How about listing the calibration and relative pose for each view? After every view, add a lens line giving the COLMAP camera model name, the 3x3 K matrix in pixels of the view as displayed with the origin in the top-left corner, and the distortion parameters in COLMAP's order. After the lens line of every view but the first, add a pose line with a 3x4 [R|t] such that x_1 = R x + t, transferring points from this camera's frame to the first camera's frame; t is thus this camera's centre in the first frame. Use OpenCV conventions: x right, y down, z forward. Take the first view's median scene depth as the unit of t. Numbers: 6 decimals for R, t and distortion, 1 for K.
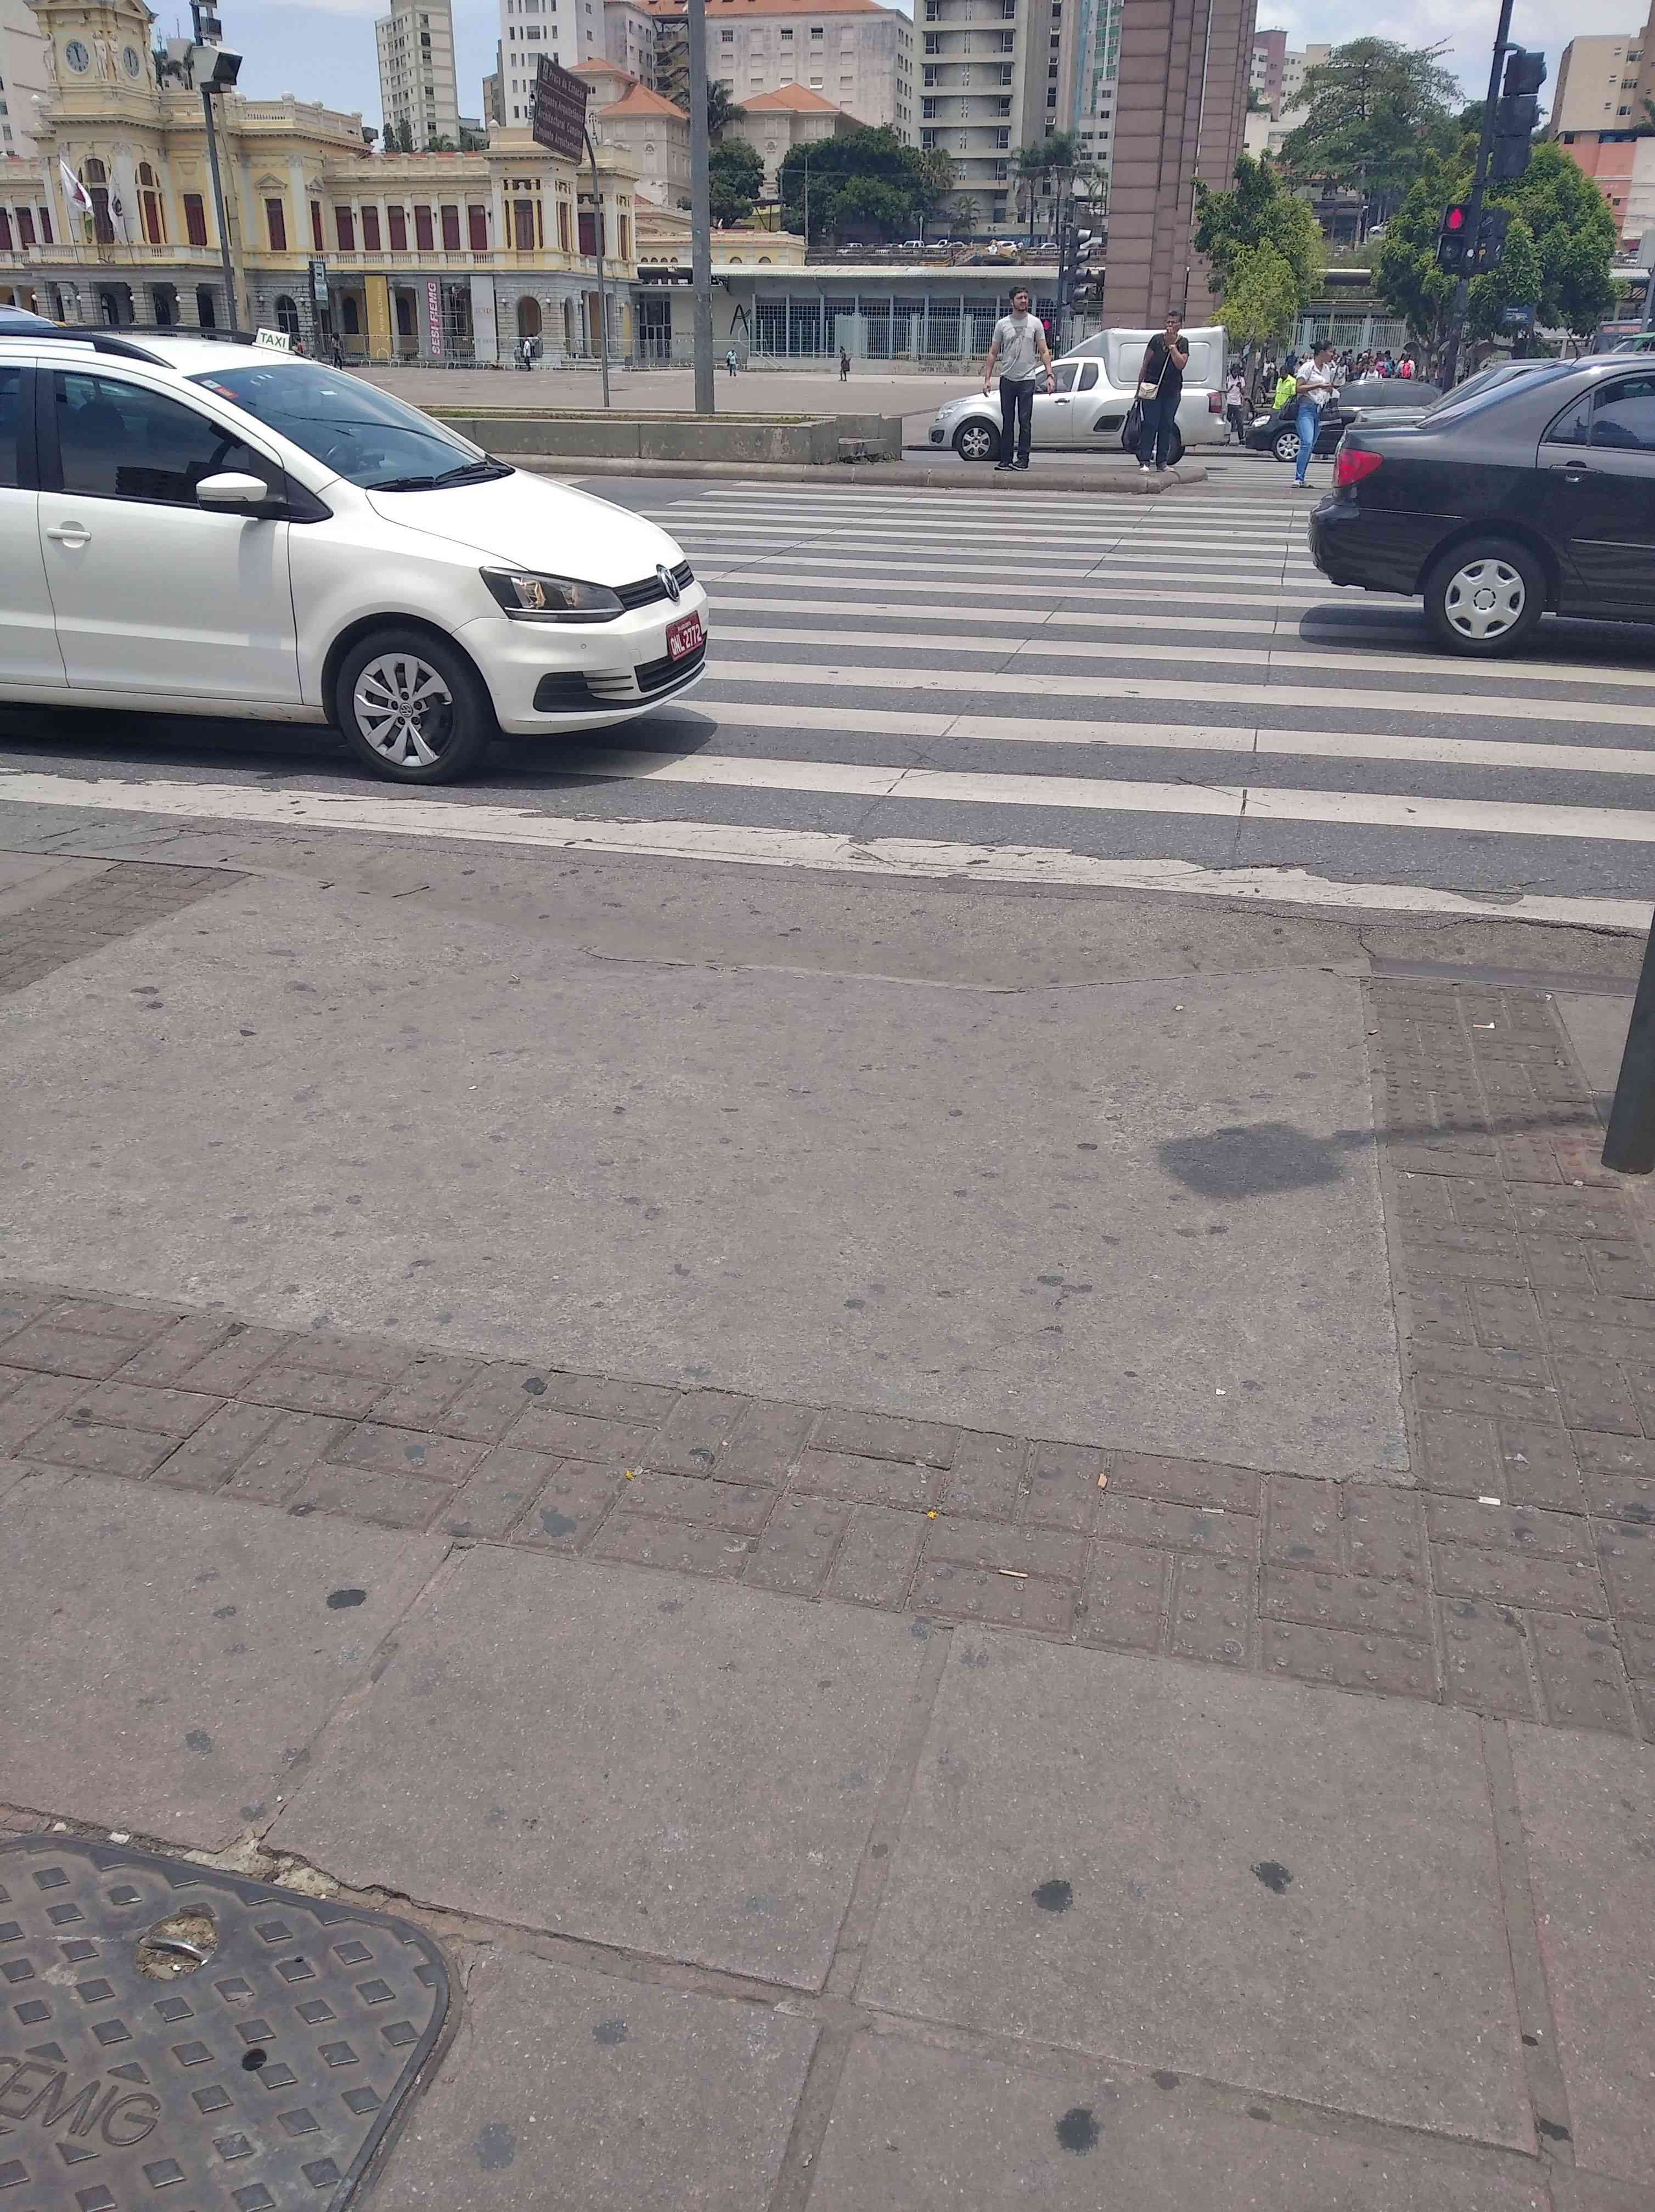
lens RADIAL K [[1712.2, 0, 824.5], [0, 1712.2, 1118.1], [0, 0, 1]] dist [0.051748, -0.076886]
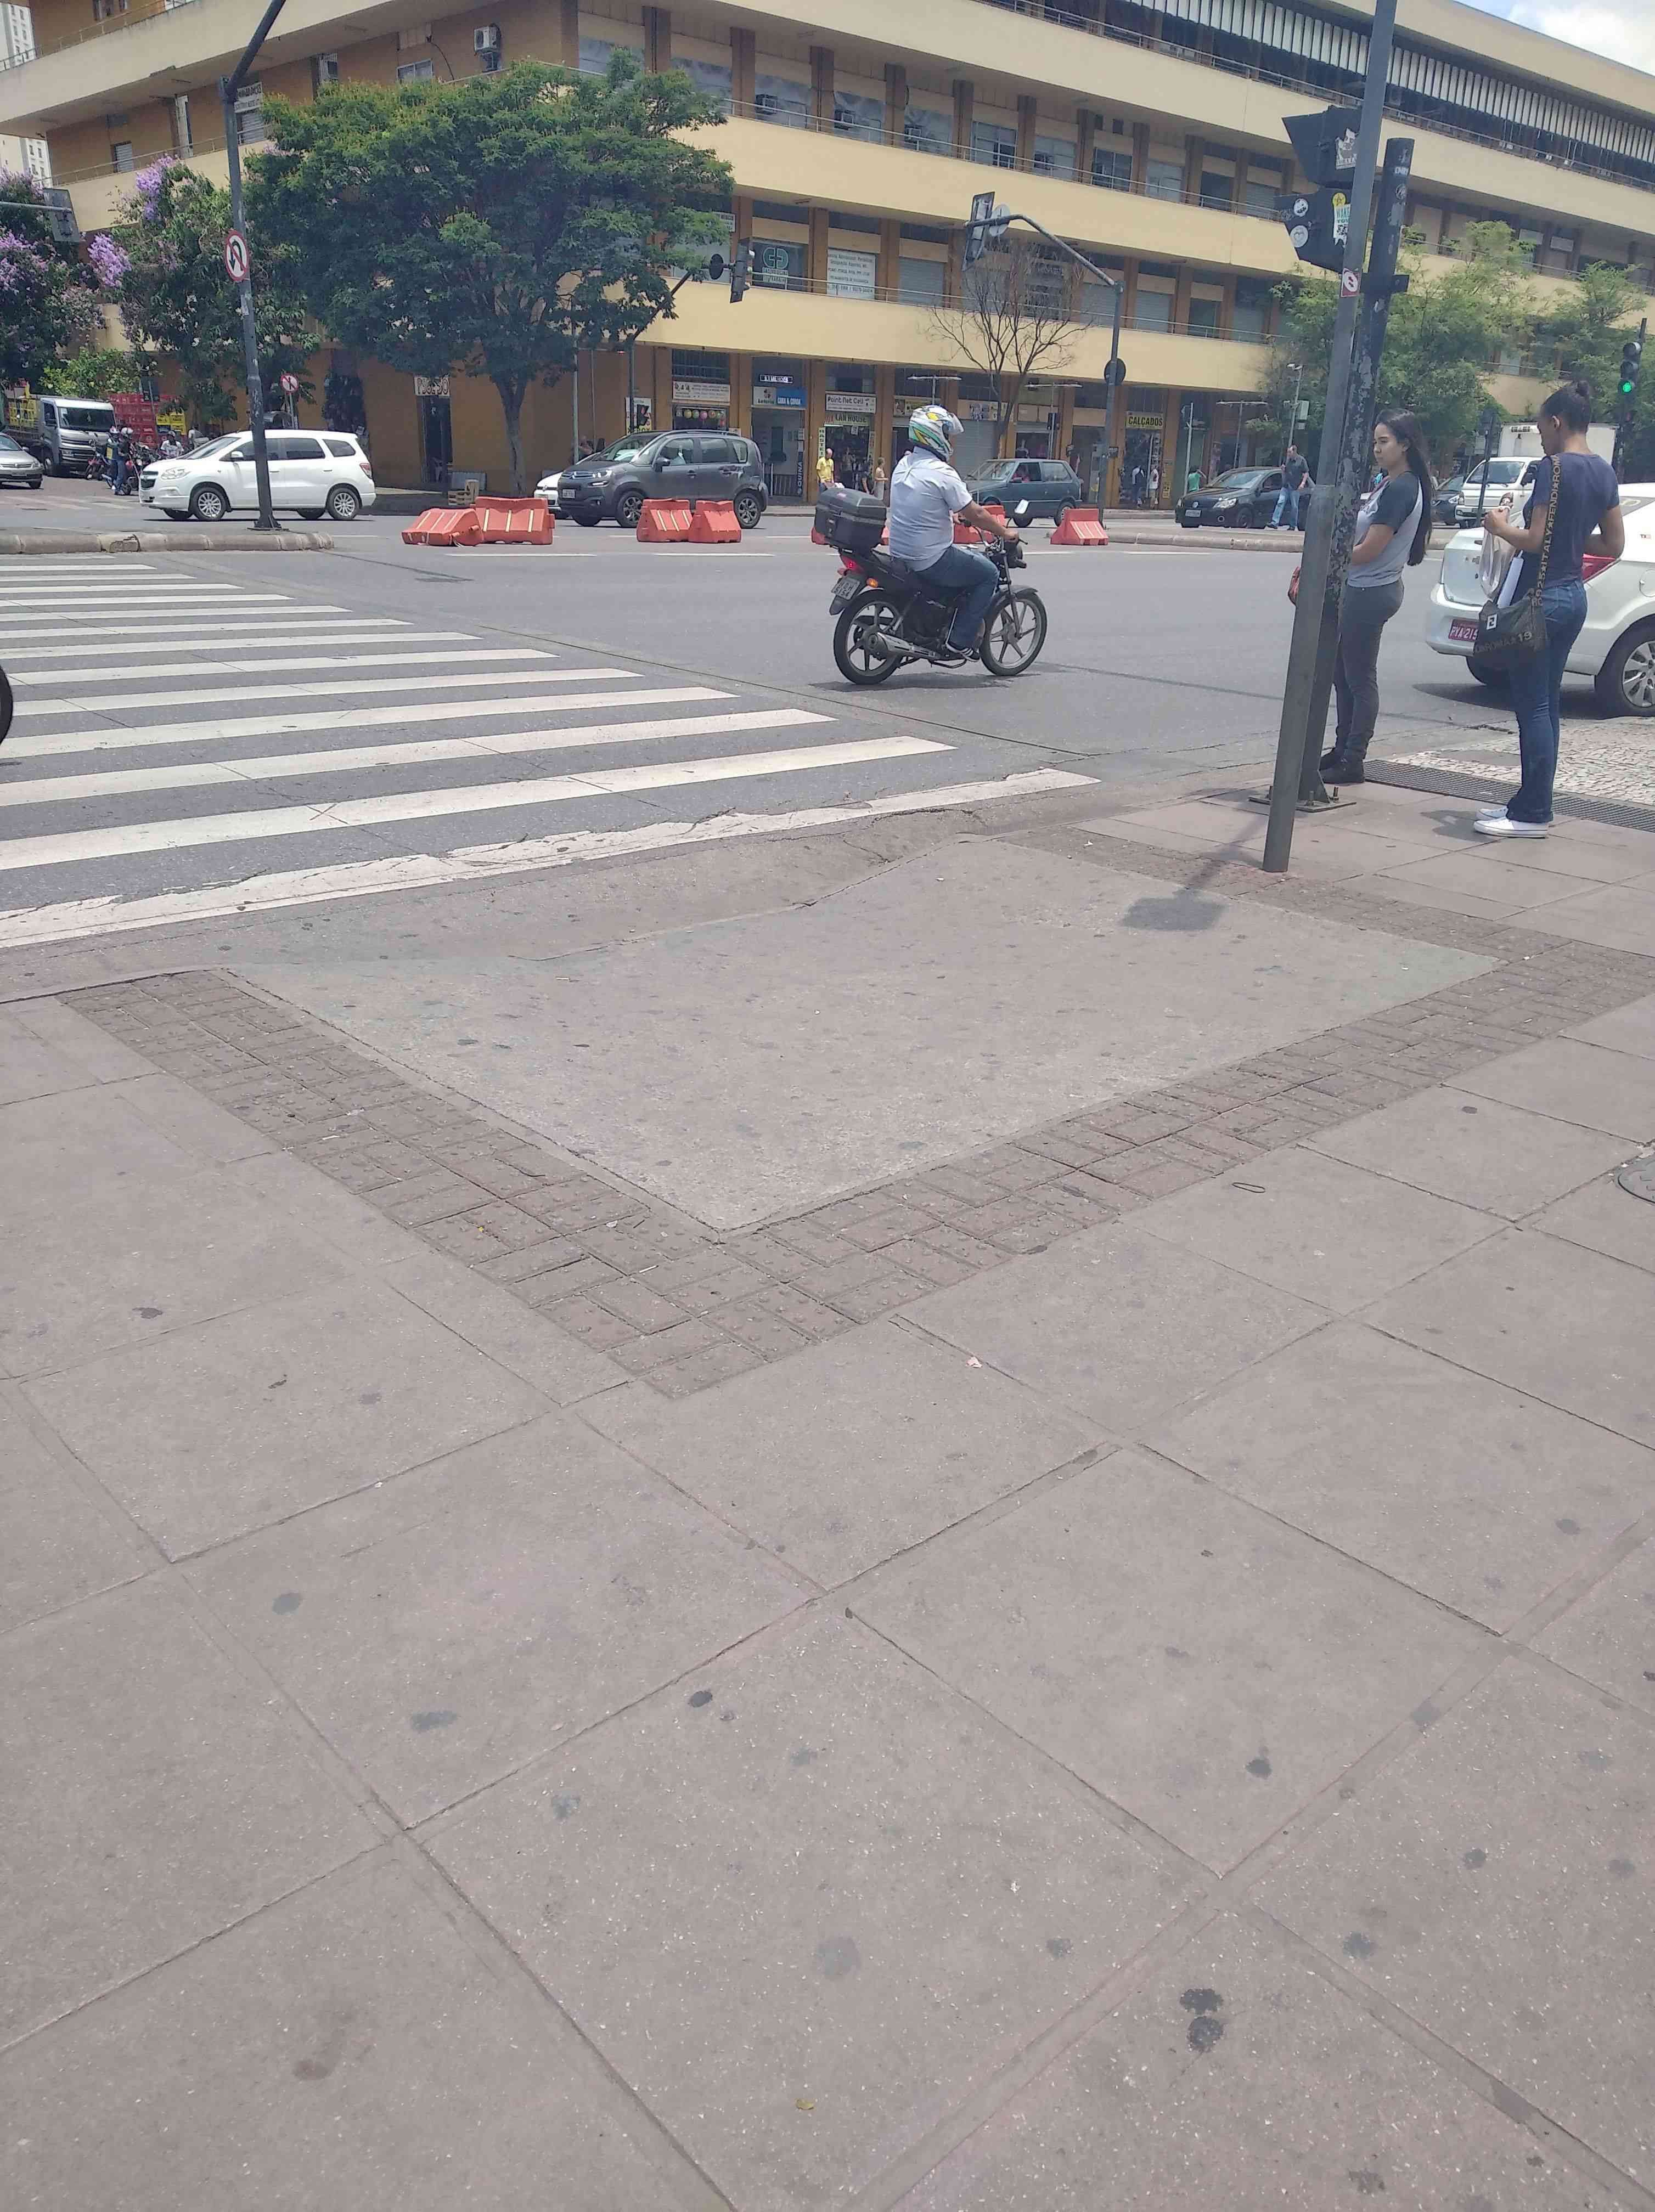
lens RADIAL K [[1712.2, 0, 825.7], [0, 1712.2, 1100.7], [0, 0, 1]] dist [0.051748, -0.076886]
pose [[0.547335, -0.287555, 0.785962, -1.130074], [0.310989, 0.941757, 0.127985, -0.107790], [-0.776988, 0.174375, 0.604883, 0.191577]]
